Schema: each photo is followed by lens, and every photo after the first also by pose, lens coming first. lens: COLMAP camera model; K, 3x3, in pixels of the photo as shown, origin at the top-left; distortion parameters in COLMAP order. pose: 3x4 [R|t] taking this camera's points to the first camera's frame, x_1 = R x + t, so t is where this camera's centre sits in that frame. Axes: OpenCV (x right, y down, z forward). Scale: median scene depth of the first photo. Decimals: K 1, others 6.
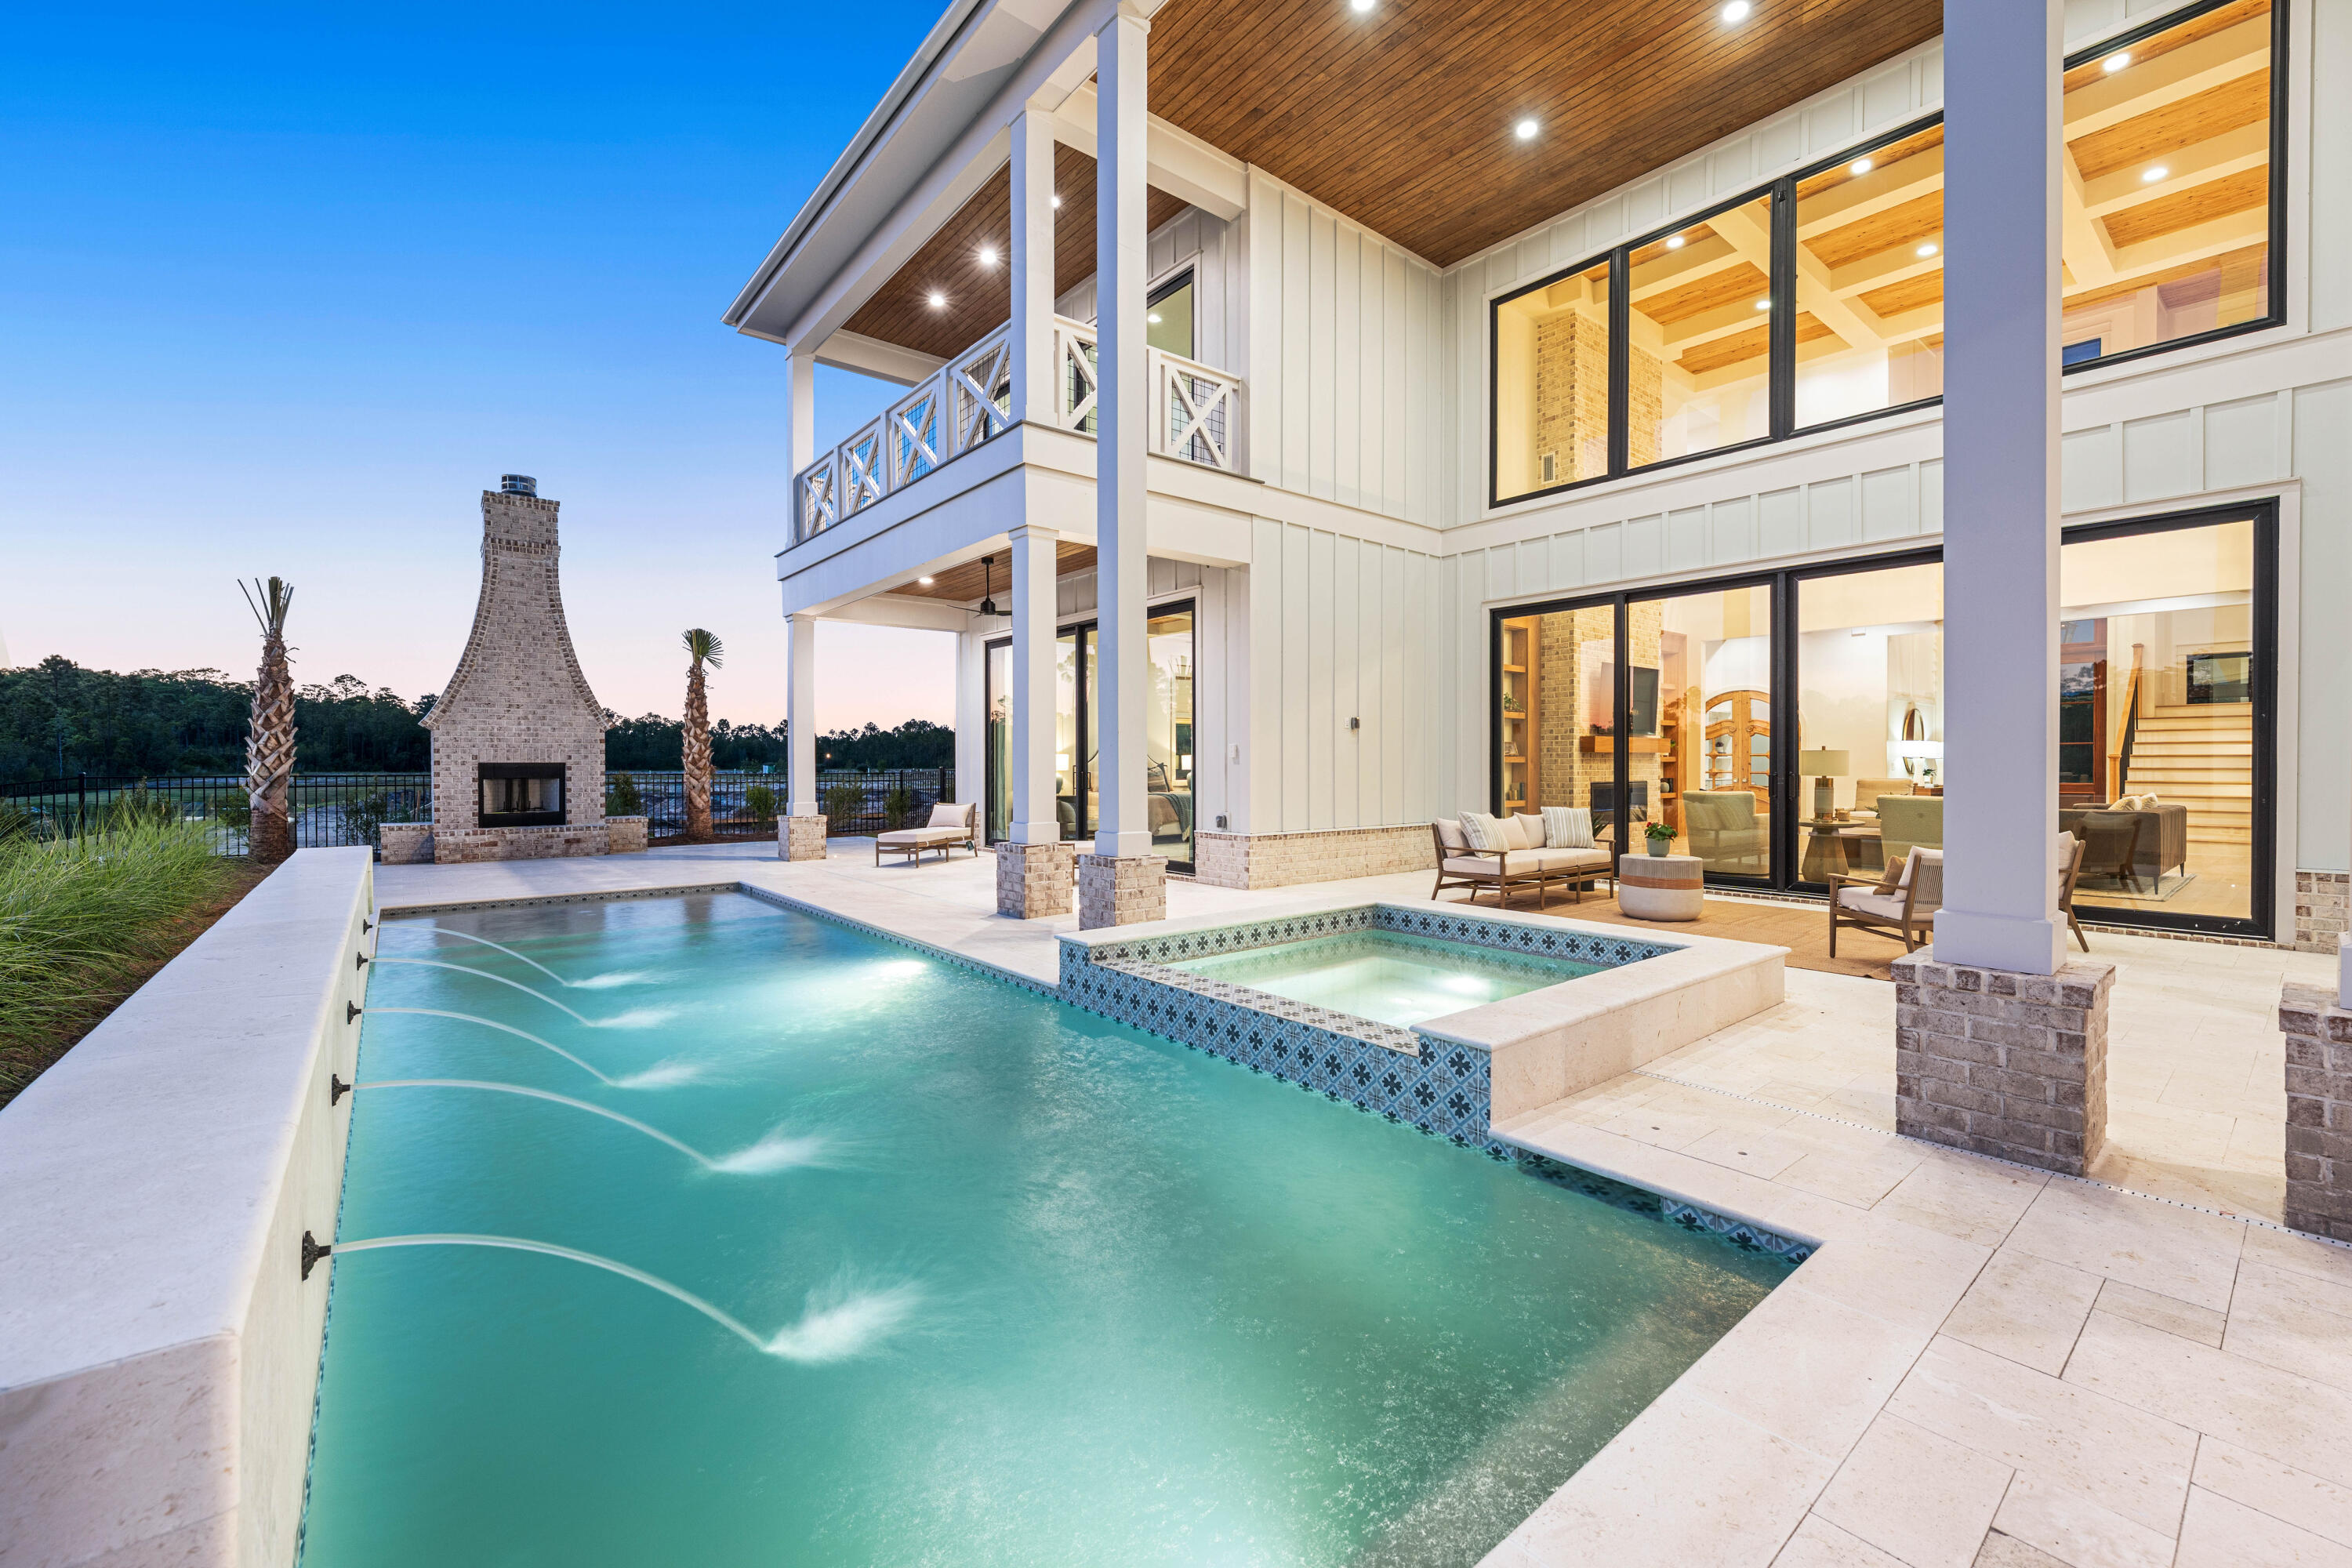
lens RADIAL K [[964.4, 0, 1165.7], [0, 964.4, 773.3], [0, 0, 1]] dist [0.001383, -0.000657]
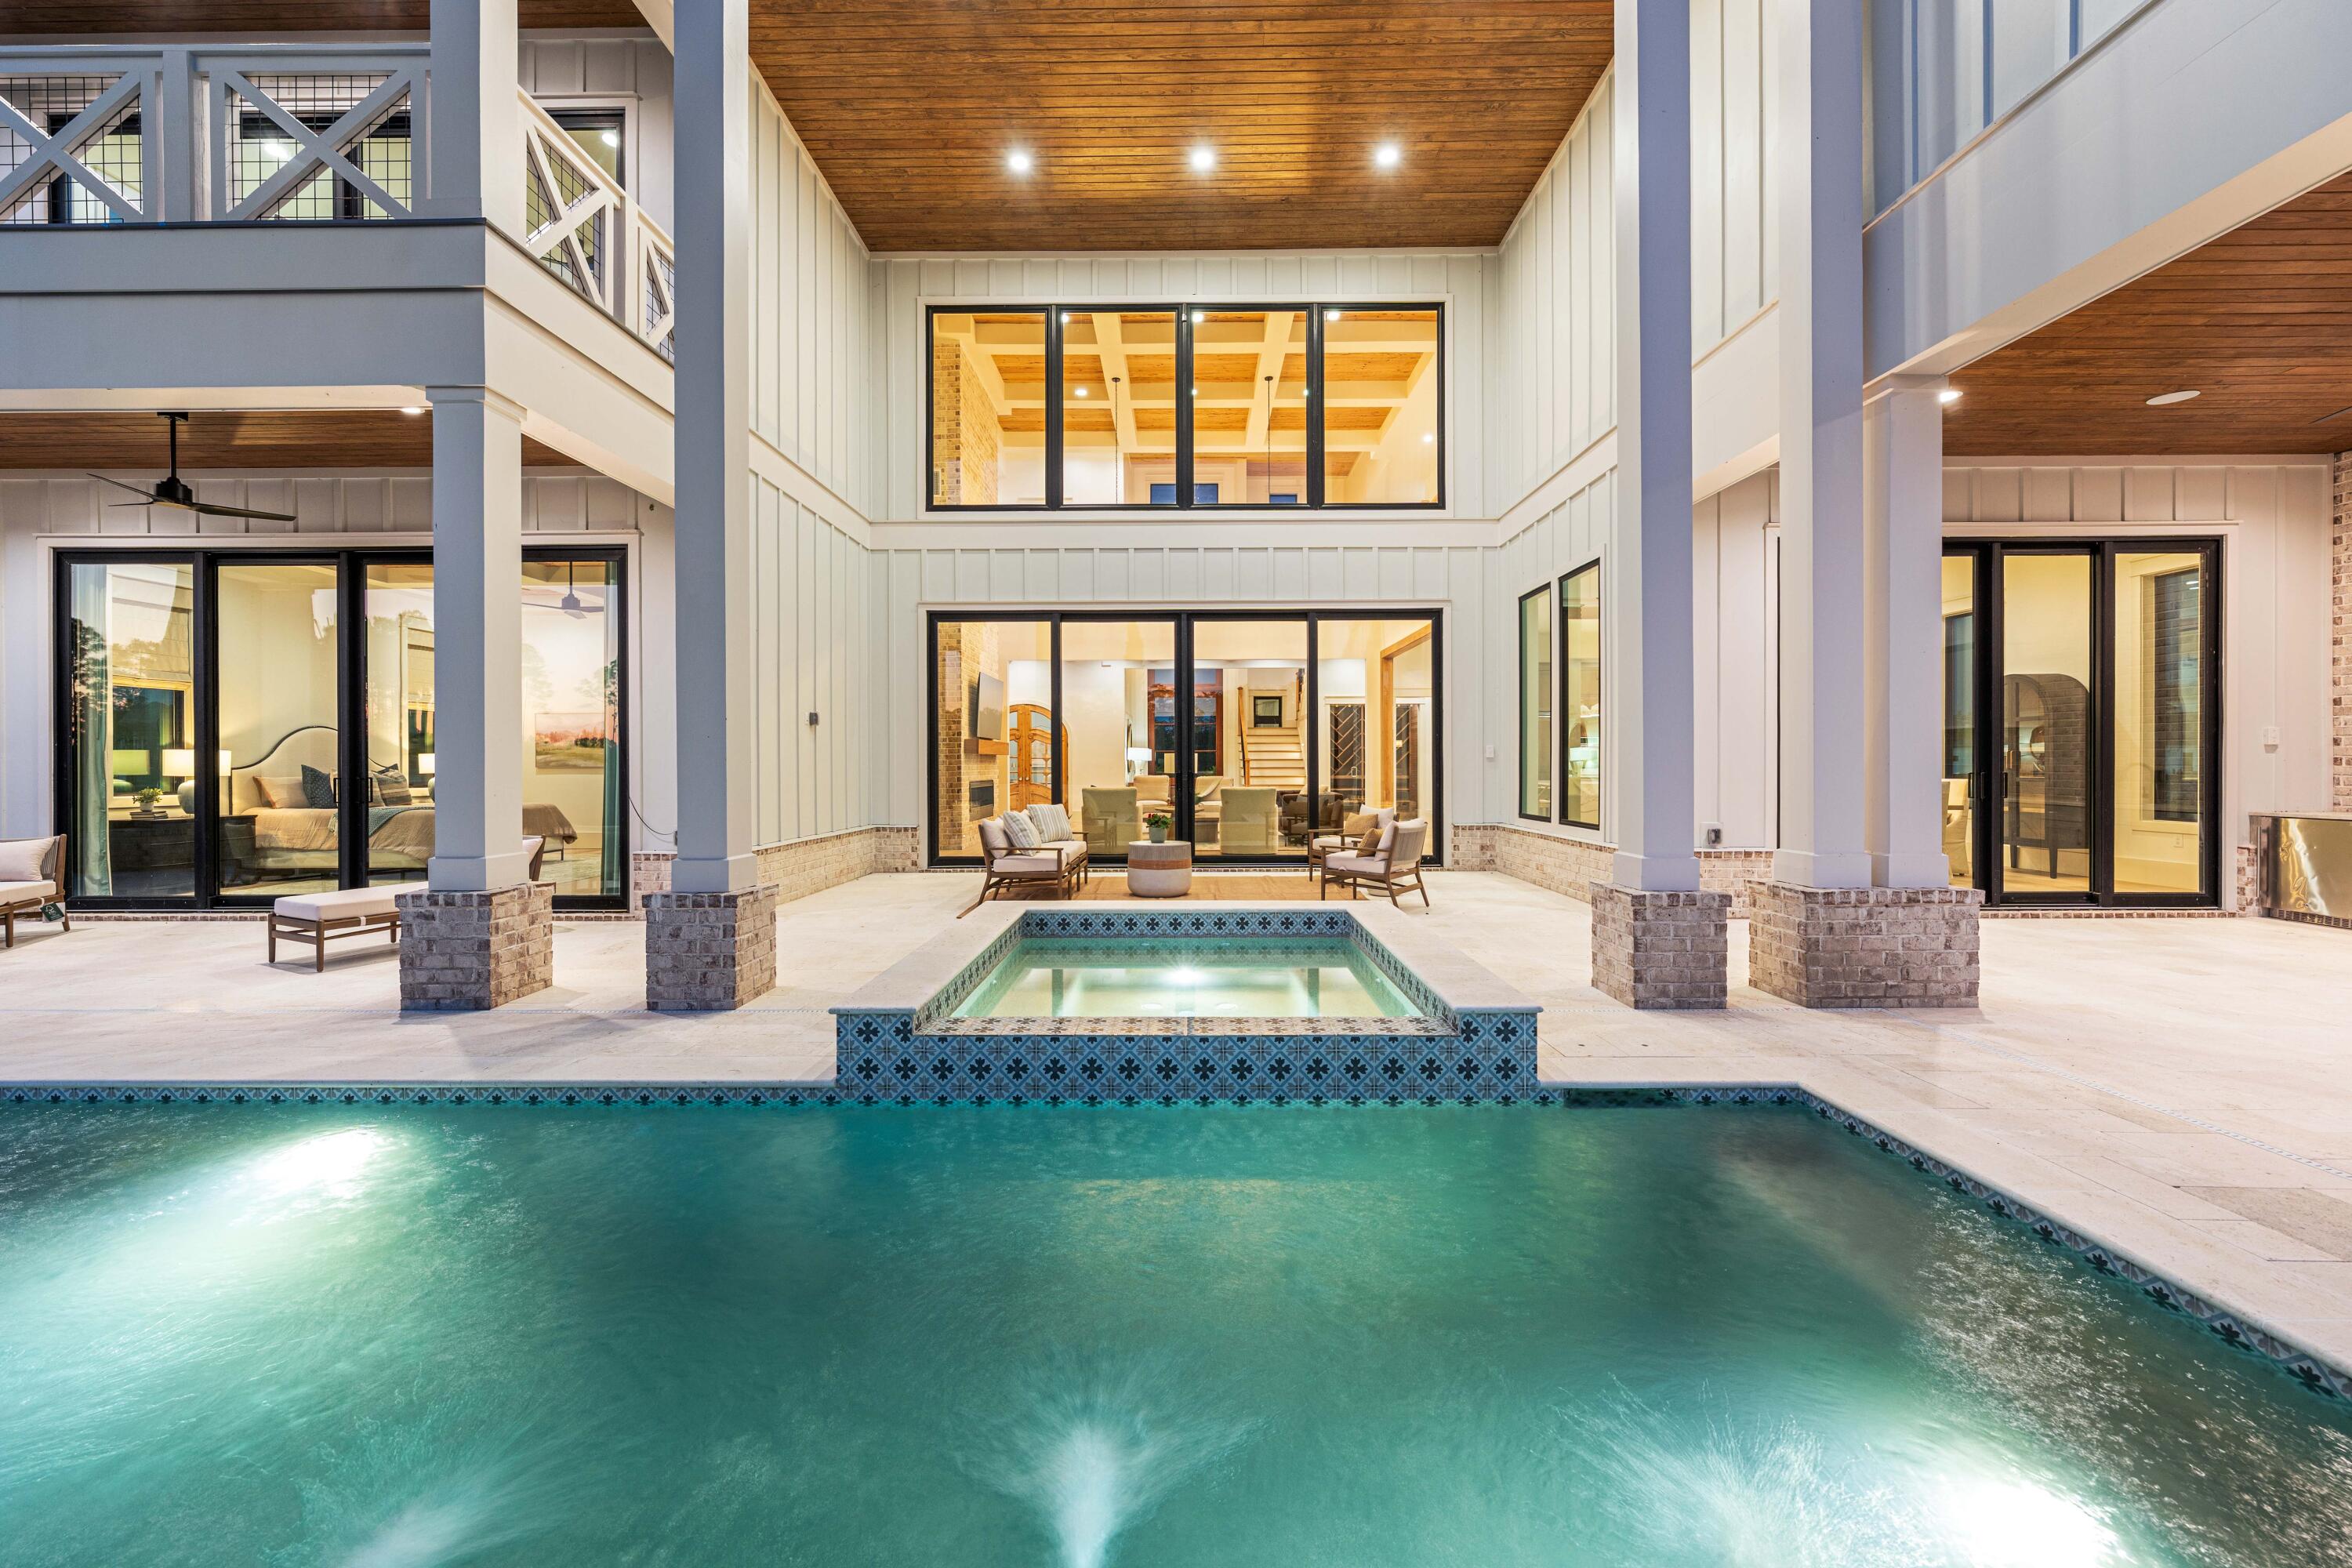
lens RADIAL K [[908.6, 0, 1177.1], [0, 908.6, 768.5], [0, 0, 1]] dist [-0.003066, -0.000329]
pose [[0.633974, -0.003524, 0.773347, -0.313630], [0.009664, 0.999948, -0.003366, 0.000199], [-0.773294, 0.009608, 0.633974, 0.268281]]
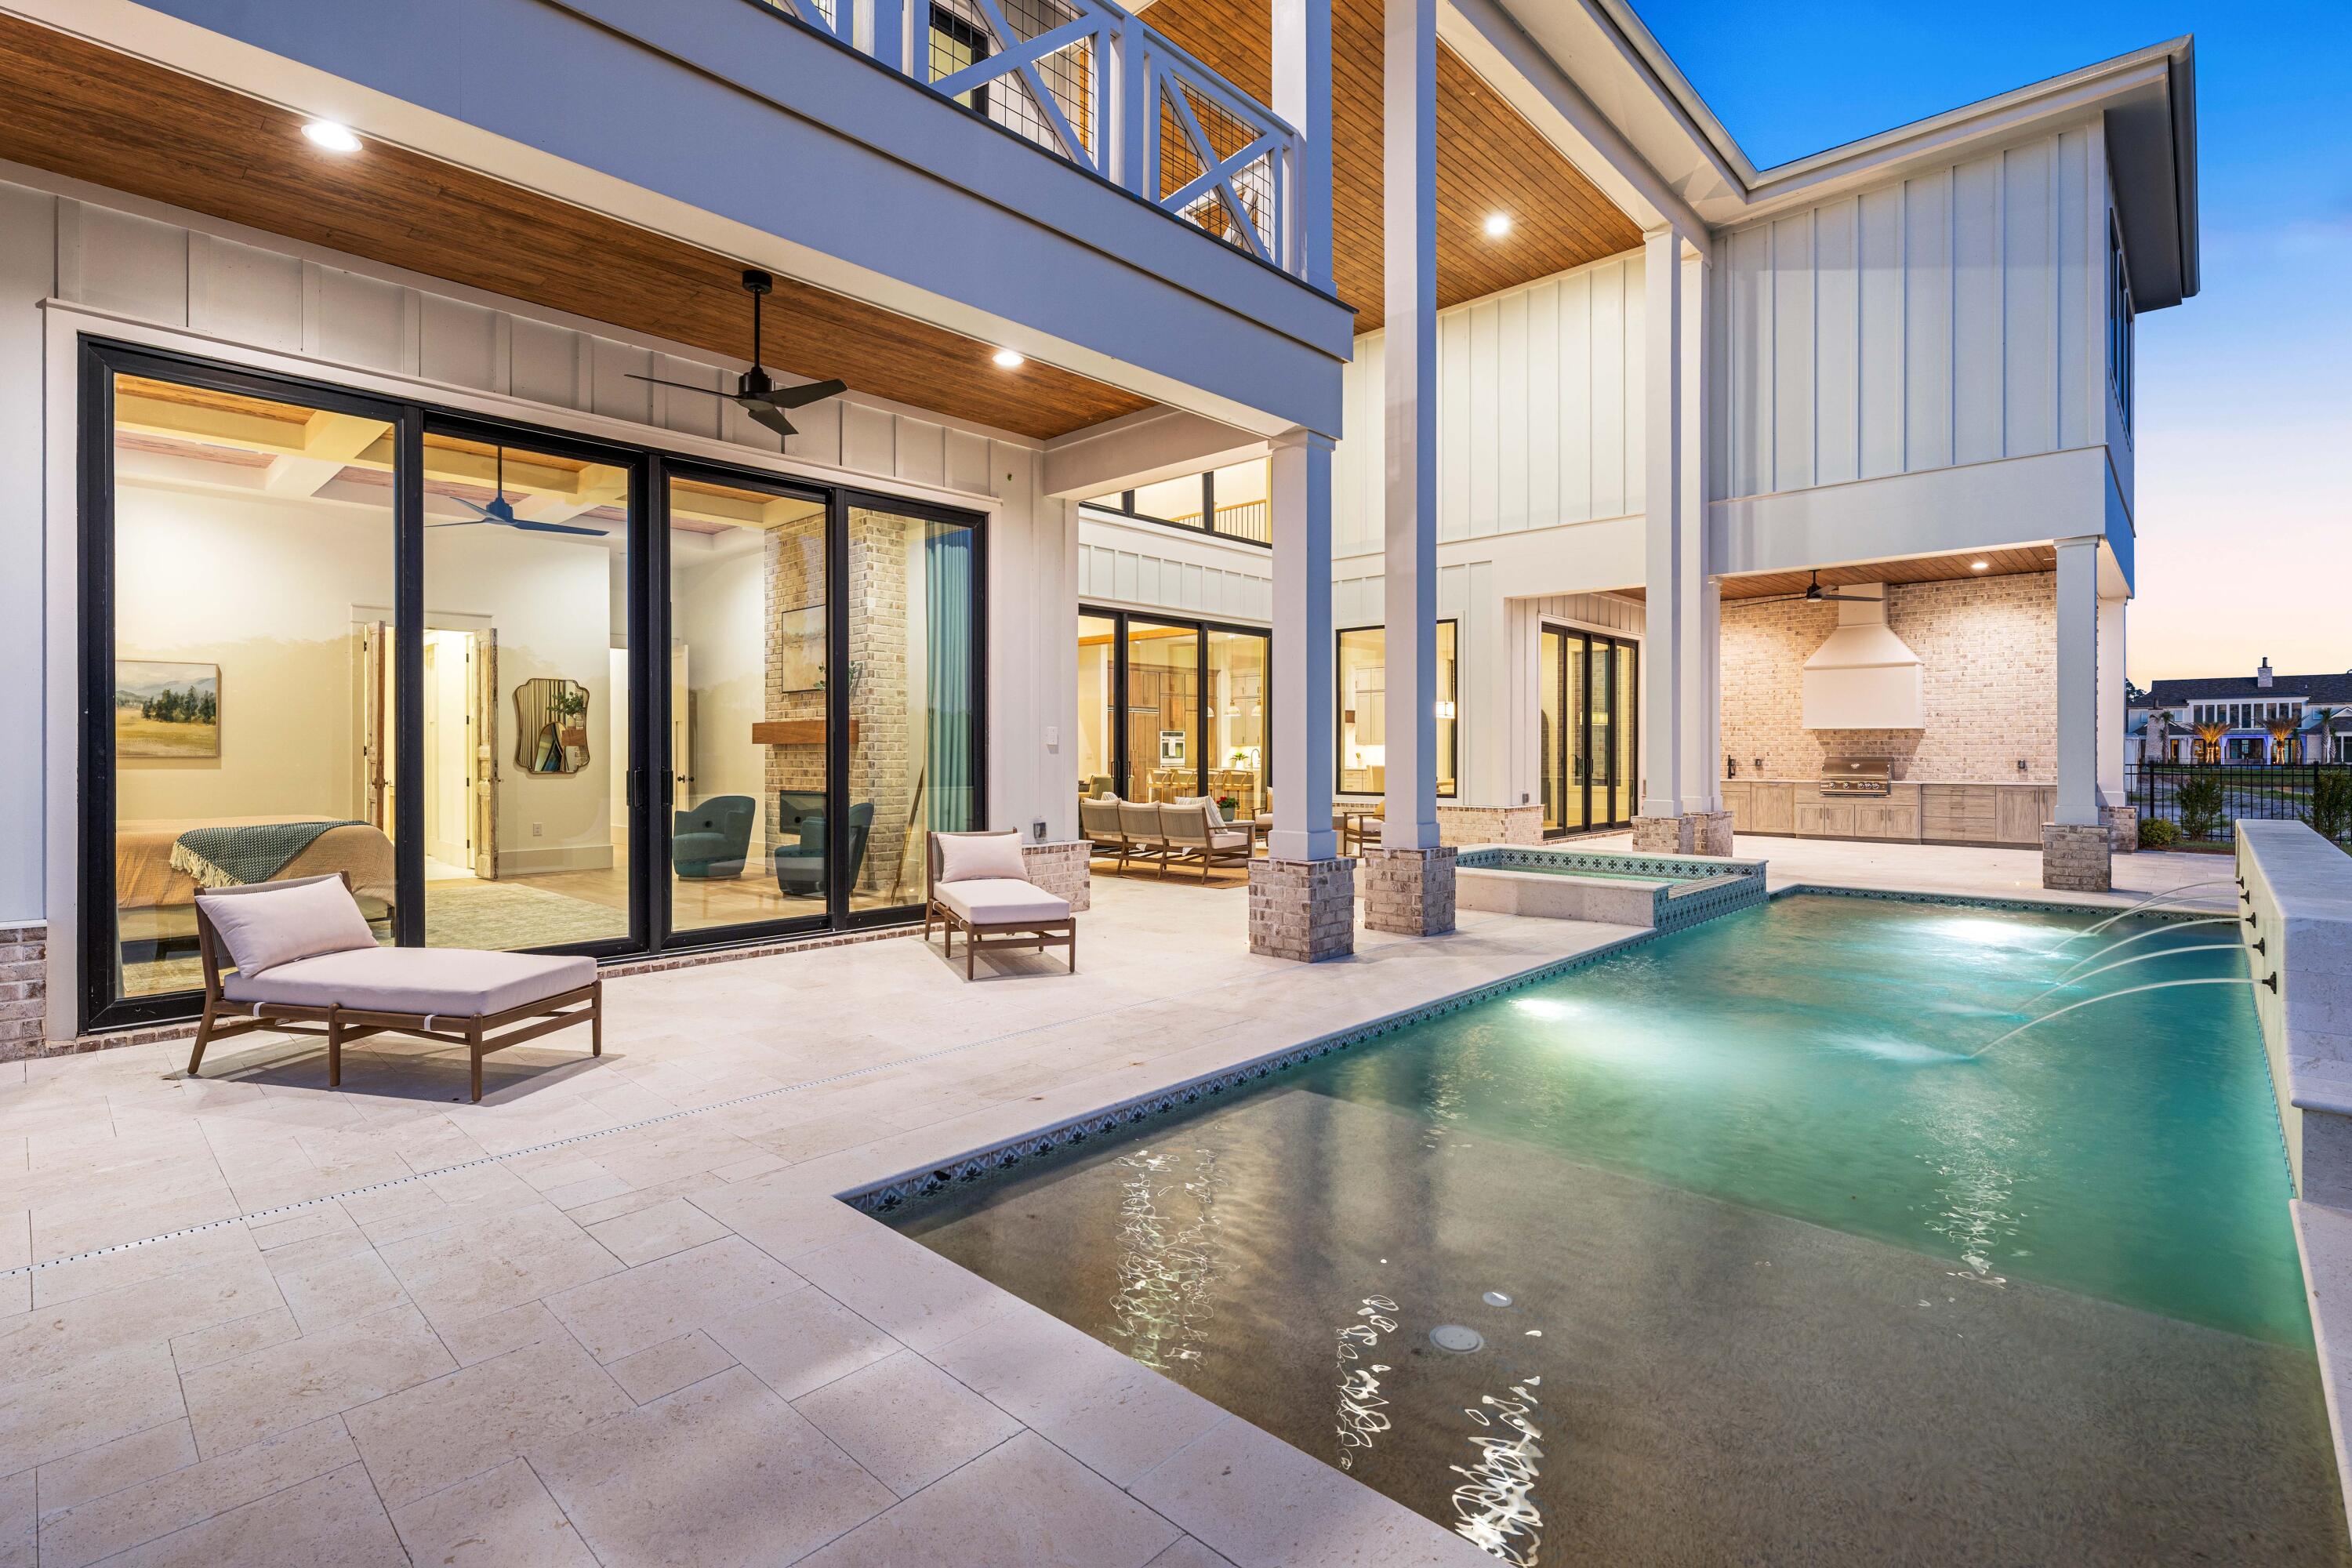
lens RADIAL K [[1083.1, 0, 1166.9], [0, 1083.1, 767.5], [0, 0, 1]] dist [-0.001621, -0.000103]
pose [[-0.135544, -0.011910, 0.990700, -0.953386], [0.011981, 0.999835, 0.013659, -0.009447], [-0.990699, 0.013721, -0.135379, 1.228758]]
